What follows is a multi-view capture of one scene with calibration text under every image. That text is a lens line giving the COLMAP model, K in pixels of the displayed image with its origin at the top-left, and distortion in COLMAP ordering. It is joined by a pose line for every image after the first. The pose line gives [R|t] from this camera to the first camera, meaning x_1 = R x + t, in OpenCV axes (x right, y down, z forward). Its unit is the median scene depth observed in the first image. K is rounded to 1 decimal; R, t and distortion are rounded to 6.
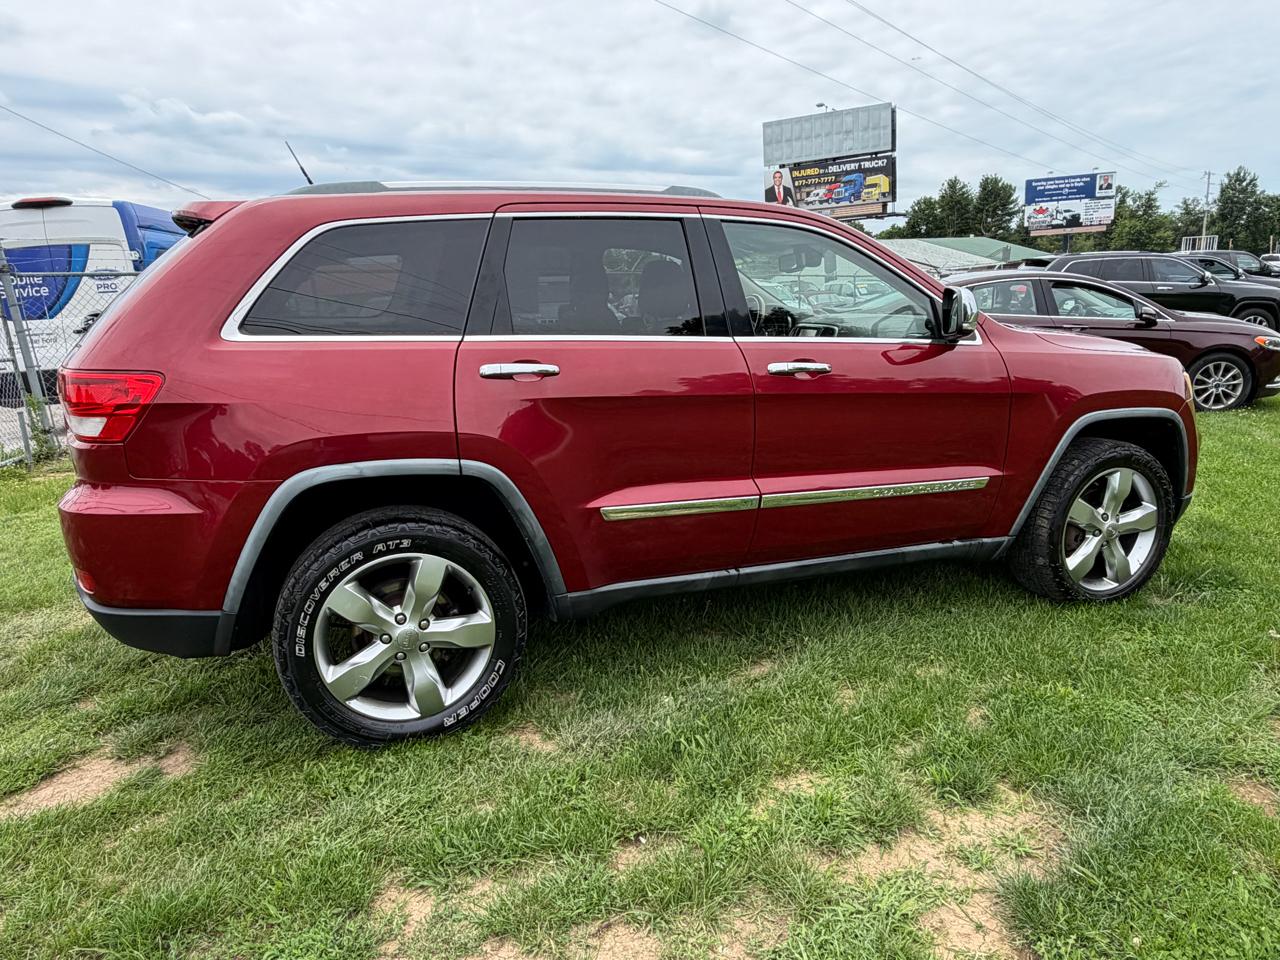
lens RADIAL K [[866.3, 0, 673.8], [0, 866.3, 465.2], [0, 0, 1]] dist [-0.004929, 0.006917]
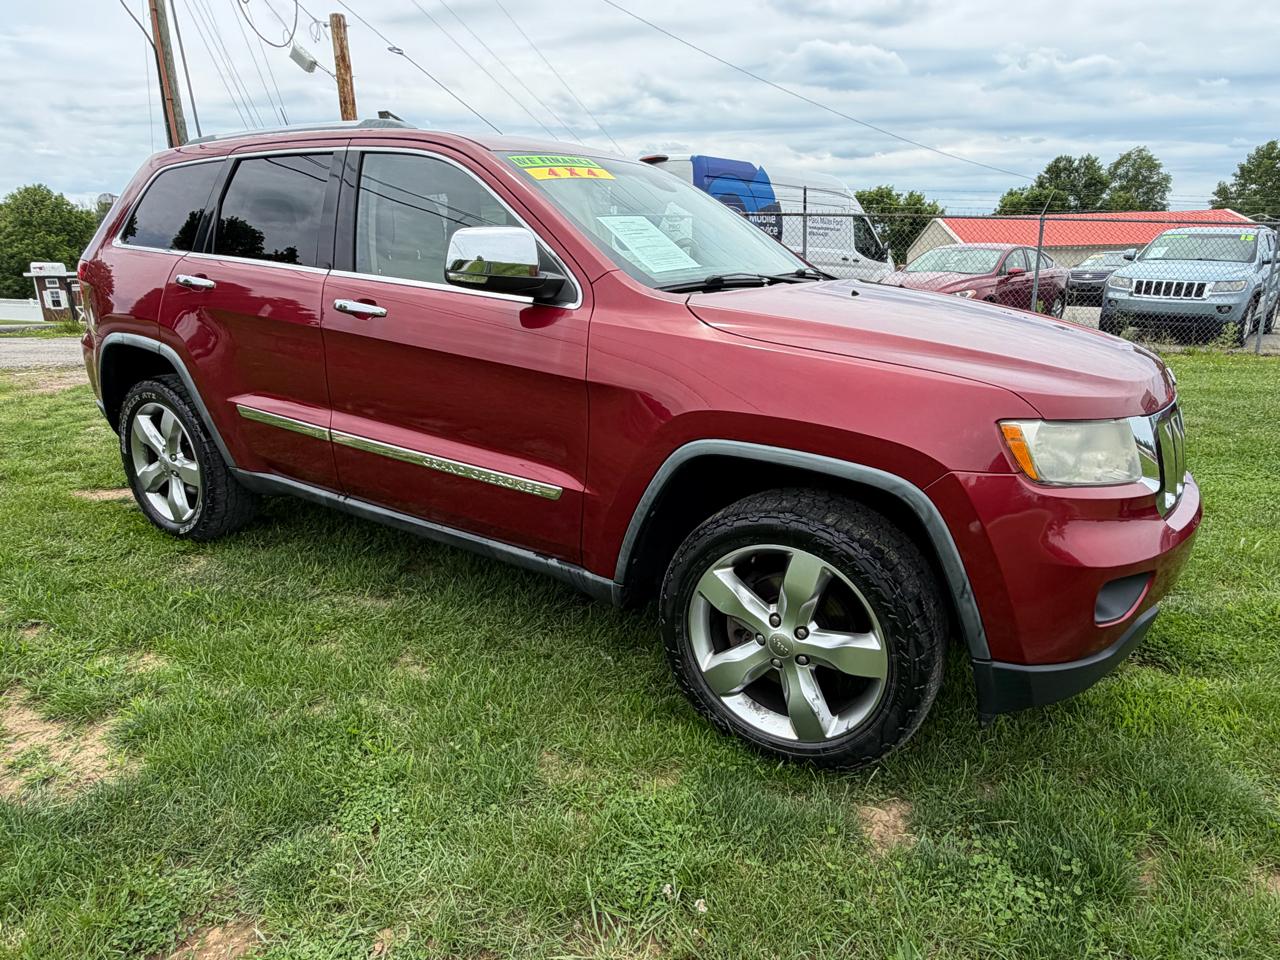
lens RADIAL K [[822.8, 0, 636.1], [0, 822.8, 477.1], [0, 0, 1]] dist [-0.001854, 0.002726]
pose [[0.581170, 0.257074, -0.772110, 0.353938], [-0.192344, 0.965303, 0.176619, -0.049922], [0.790724, 0.045865, 0.610452, 0.229723]]
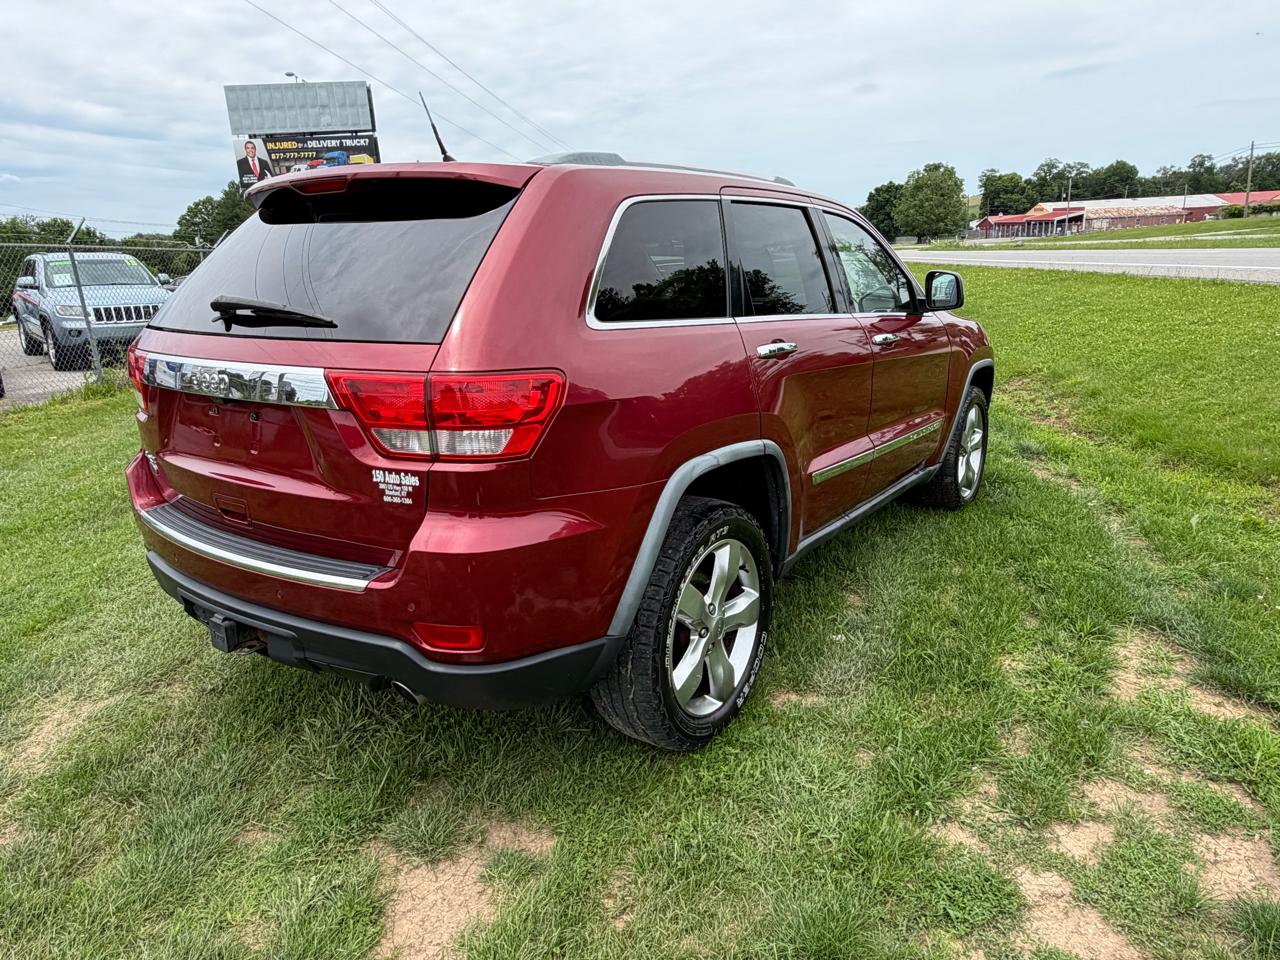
lens RADIAL K [[822.8, 0, 672.9], [0, 822.8, 479.5], [0, 0, 1]] dist [-0.001854, 0.002726]
pose [[0.821775, -0.135663, 0.553427, -0.248101], [0.108834, 0.990733, 0.081255, -0.015268], [-0.559322, -0.006541, 0.828924, 0.073148]]
